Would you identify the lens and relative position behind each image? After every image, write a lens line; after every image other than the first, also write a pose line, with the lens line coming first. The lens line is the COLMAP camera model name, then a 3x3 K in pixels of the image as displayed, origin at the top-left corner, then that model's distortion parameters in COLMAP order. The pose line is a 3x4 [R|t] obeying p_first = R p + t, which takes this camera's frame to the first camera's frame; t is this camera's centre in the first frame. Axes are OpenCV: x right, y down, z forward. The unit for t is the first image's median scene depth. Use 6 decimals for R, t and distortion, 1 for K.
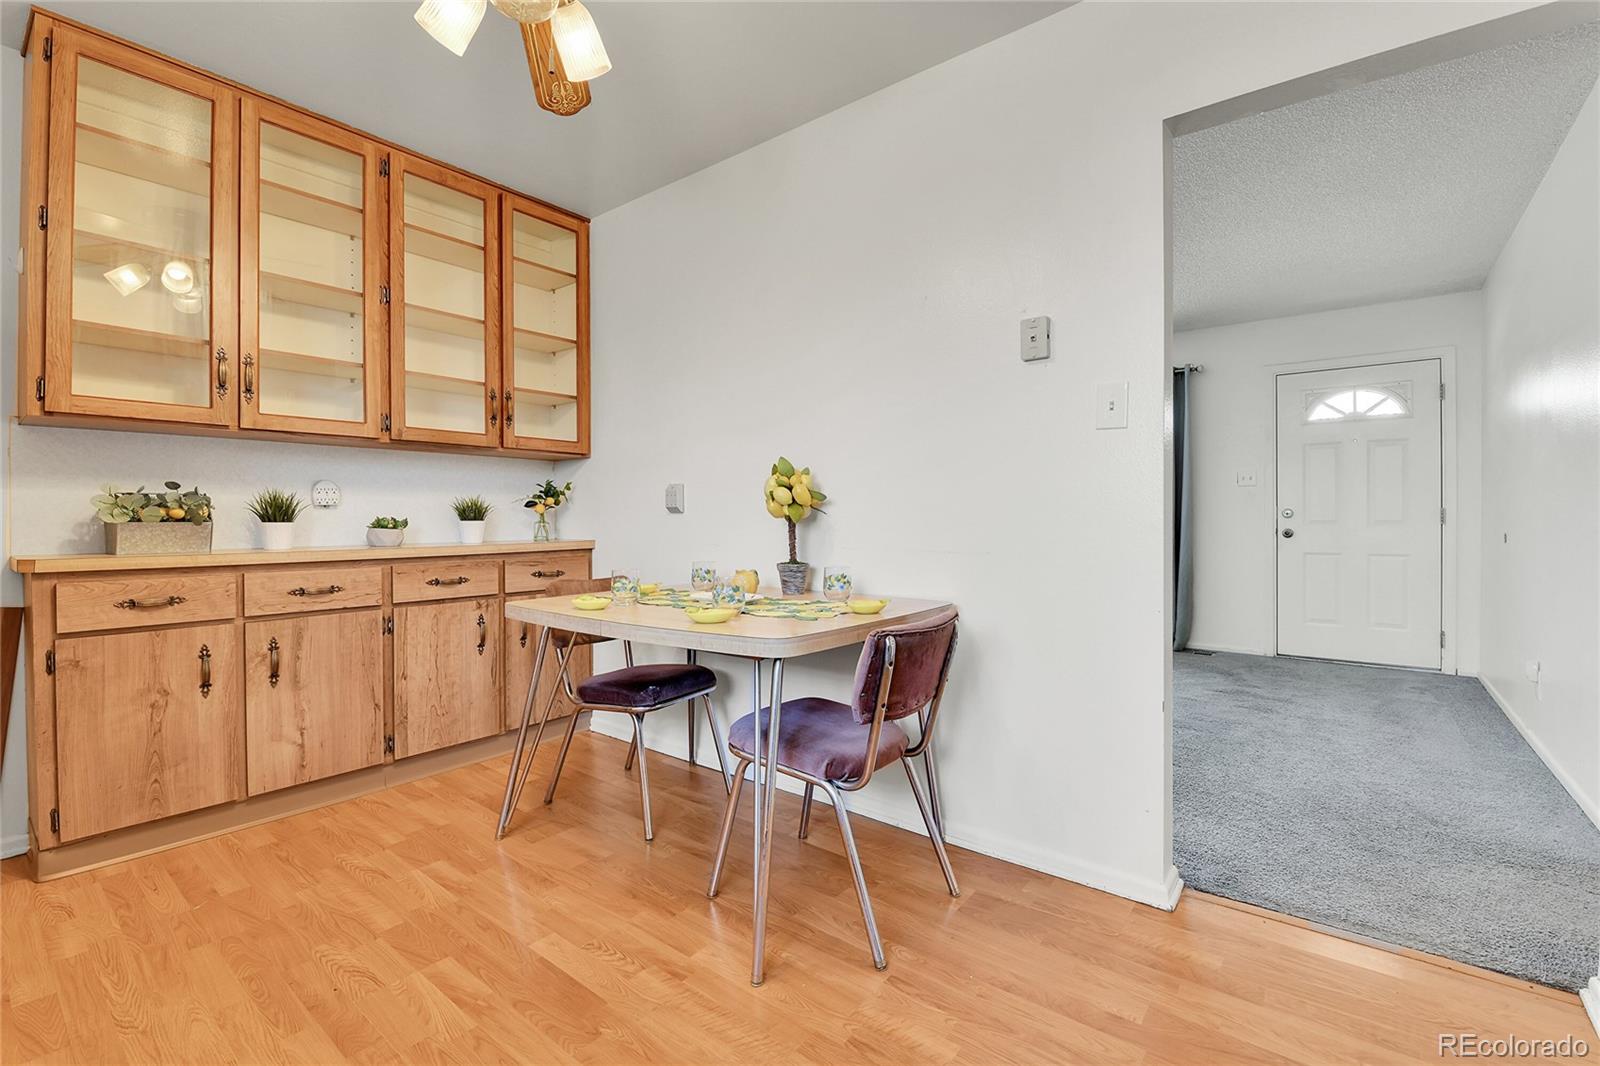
lens RADIAL K [[695.3, 0, 833.6], [0, 695.3, 520.9], [0, 0, 1]] dist [-0.002093, -0.000766]
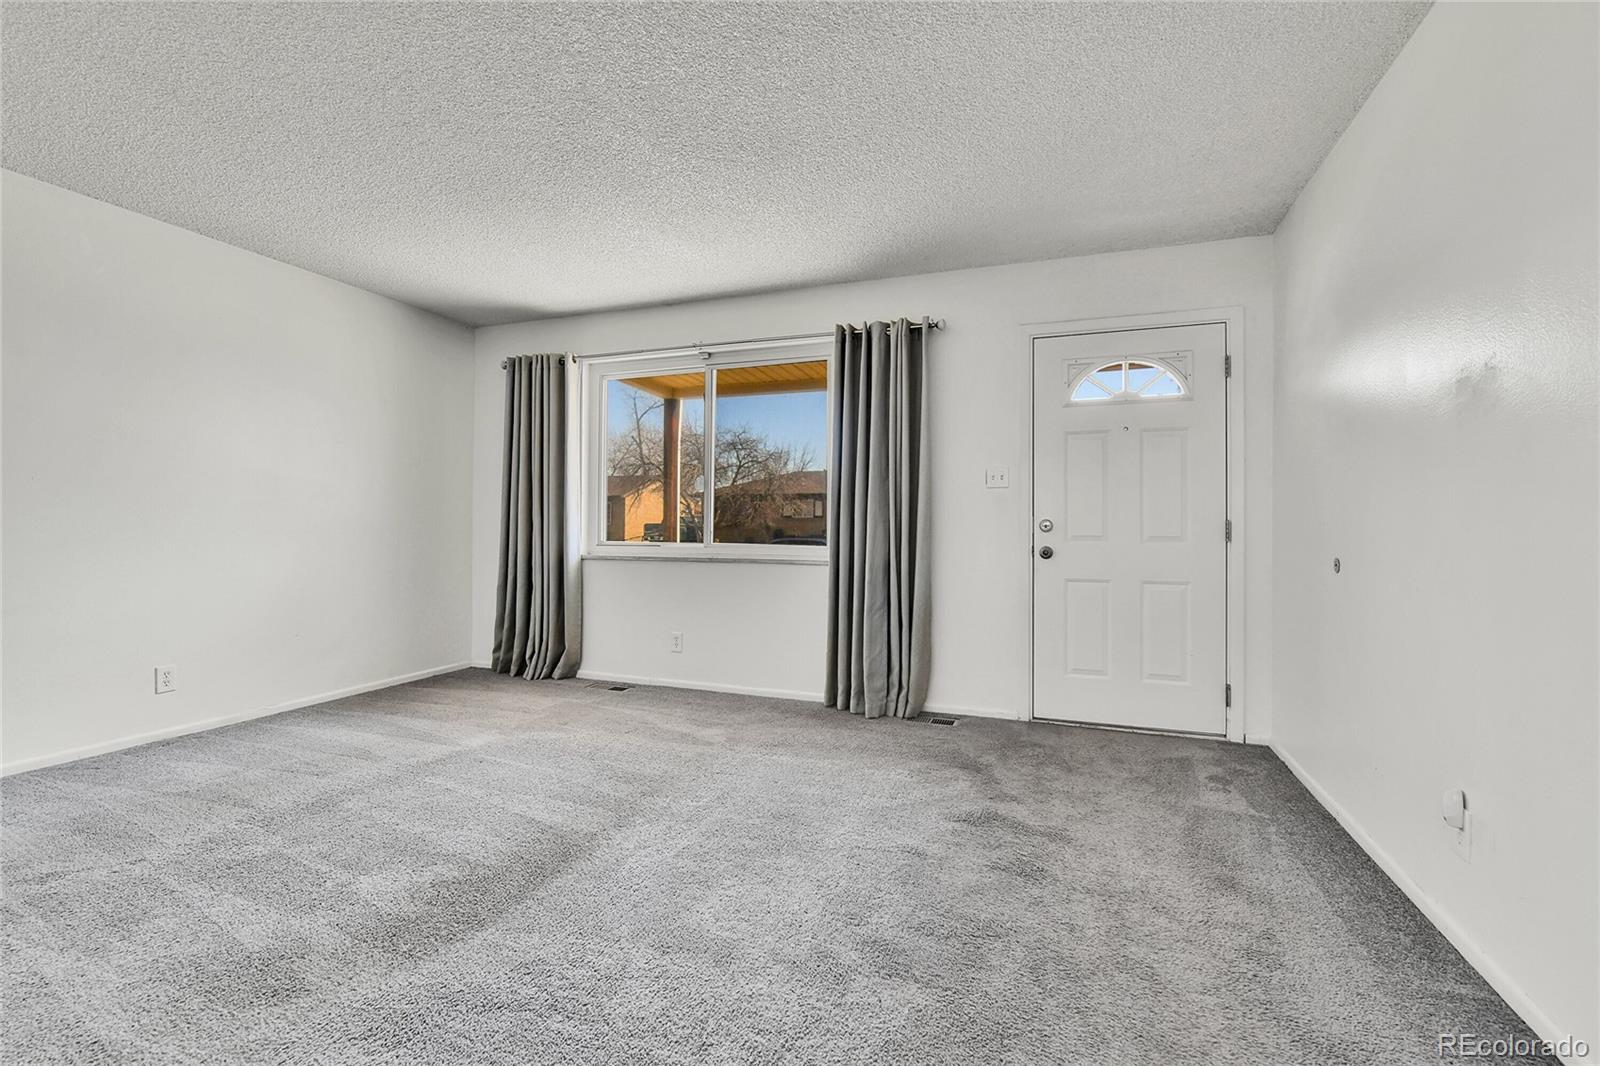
lens RADIAL K [[695.3, 0, 833.6], [0, 695.3, 520.9], [0, 0, 1]] dist [-0.002093, -0.000766]
pose [[0.948508, 0.010562, 0.316578, 0.222706], [-0.007001, 0.999899, -0.012382, -0.005674], [-0.316677, 0.009528, 0.948486, 0.402156]]
